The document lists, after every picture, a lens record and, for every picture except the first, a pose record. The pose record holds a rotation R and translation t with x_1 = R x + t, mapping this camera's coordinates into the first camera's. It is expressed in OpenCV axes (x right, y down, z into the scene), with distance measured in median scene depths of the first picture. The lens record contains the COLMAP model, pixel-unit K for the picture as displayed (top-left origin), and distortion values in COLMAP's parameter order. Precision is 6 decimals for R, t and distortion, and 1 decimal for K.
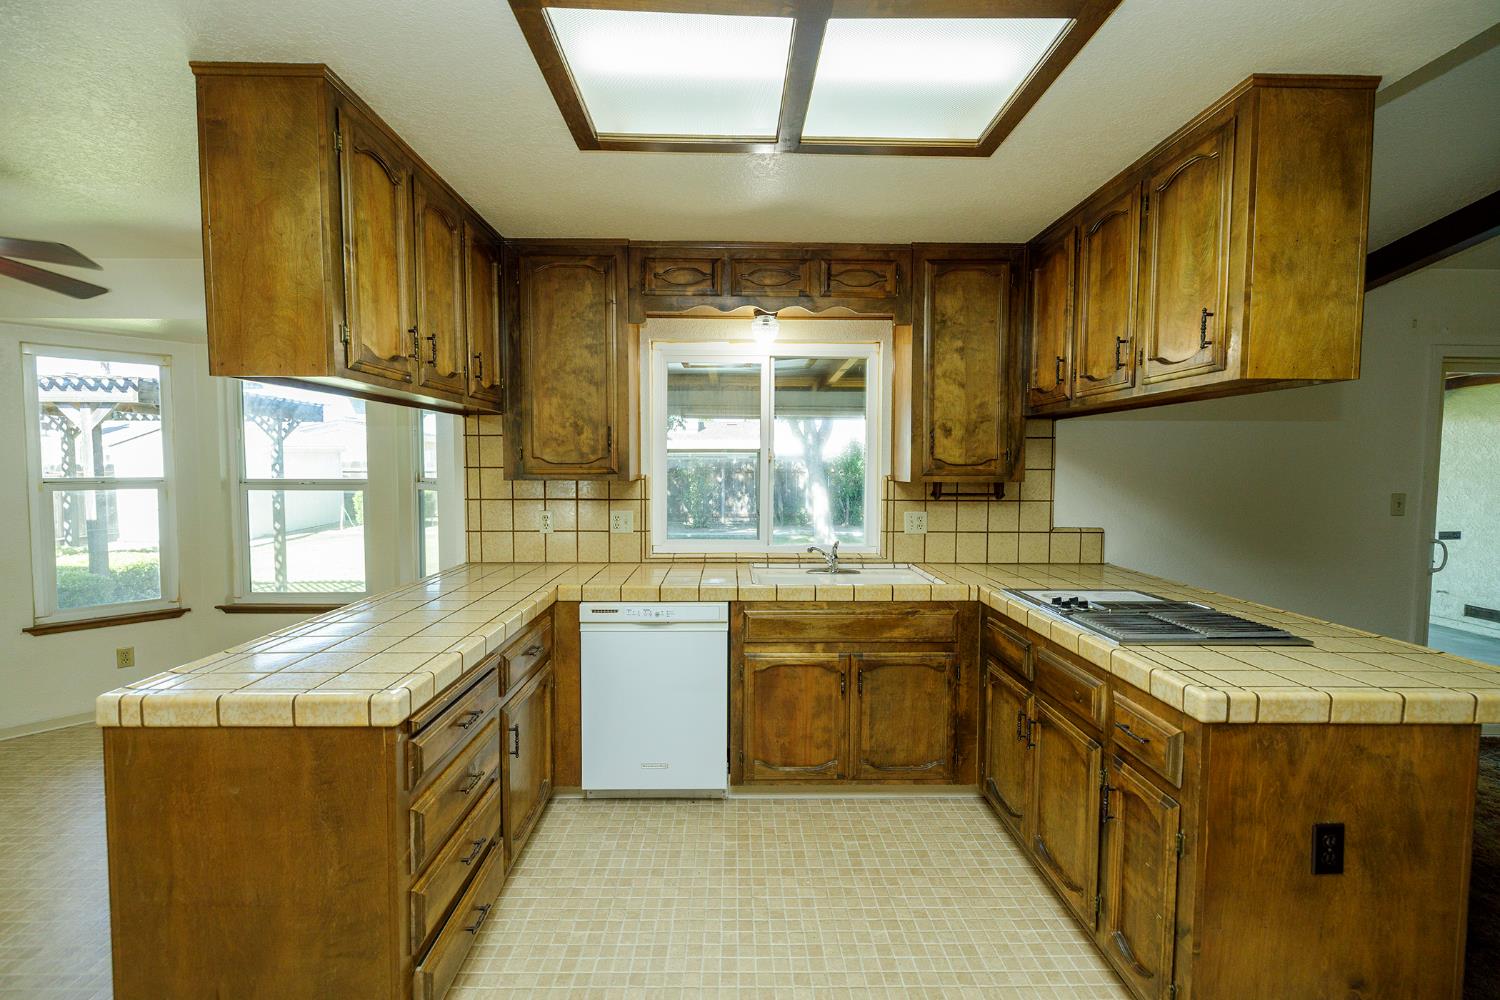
lens RADIAL K [[630.3, 0, 745.6], [0, 630.3, 477.4], [0, 0, 1]] dist [0.000964, -0.001304]
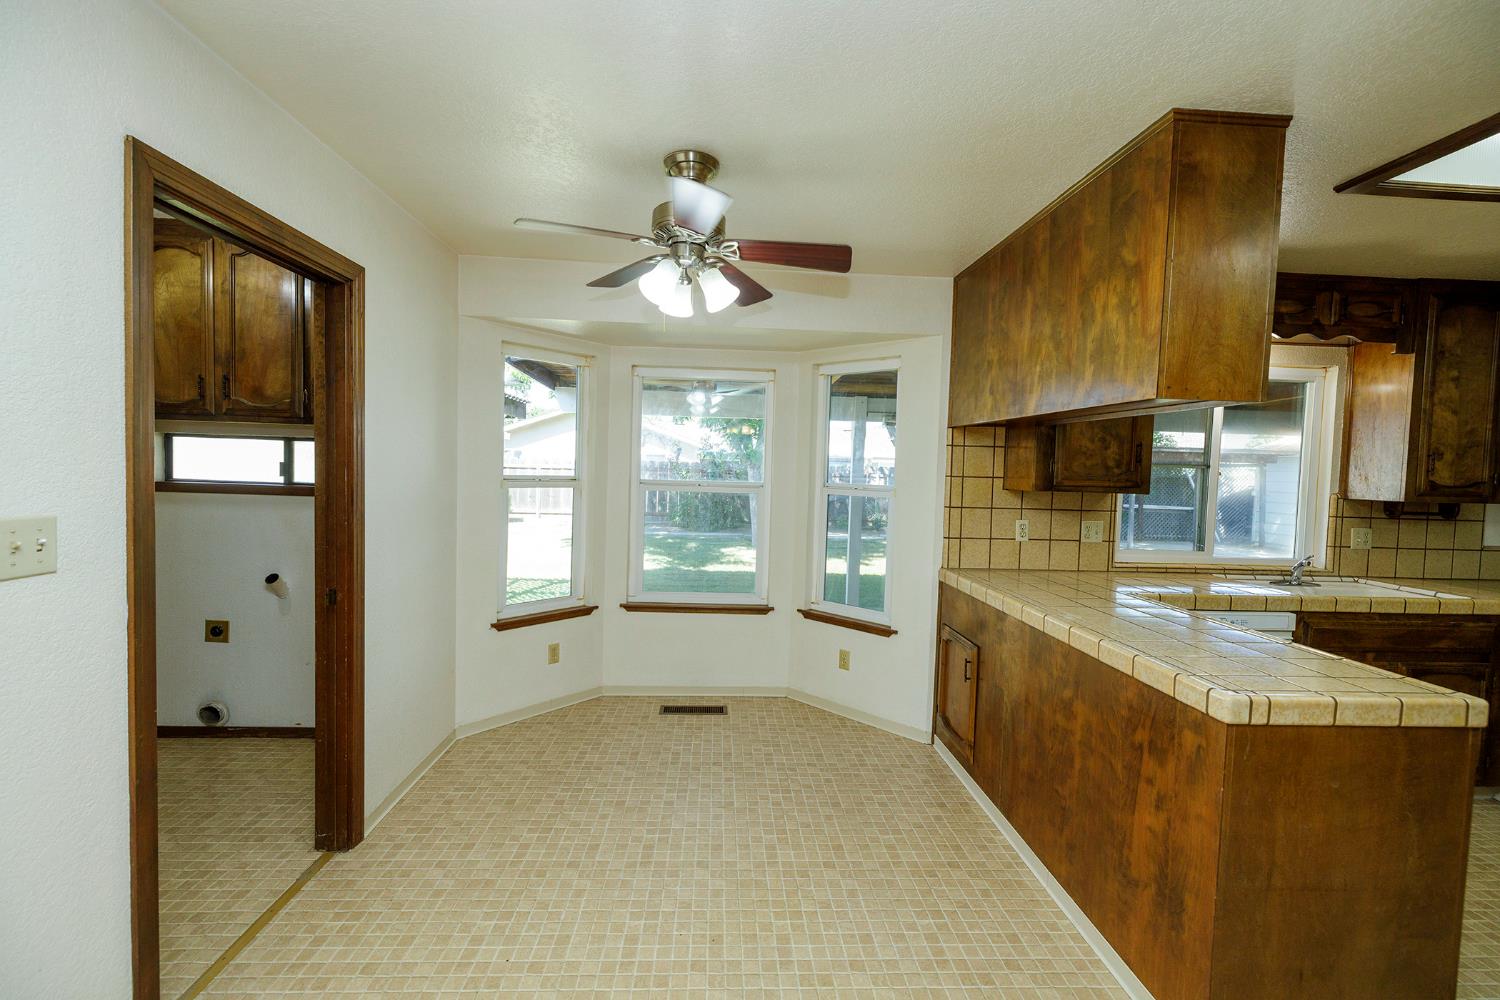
lens RADIAL K [[630.3, 0, 742.1], [0, 630.3, 489.0], [0, 0, 1]] dist [0.000964, -0.001304]
pose [[0.999214, 0.023094, 0.032223, -0.817145], [-0.023814, 0.999471, 0.022161, -0.010638], [-0.031694, -0.022911, 0.999235, -0.026611]]
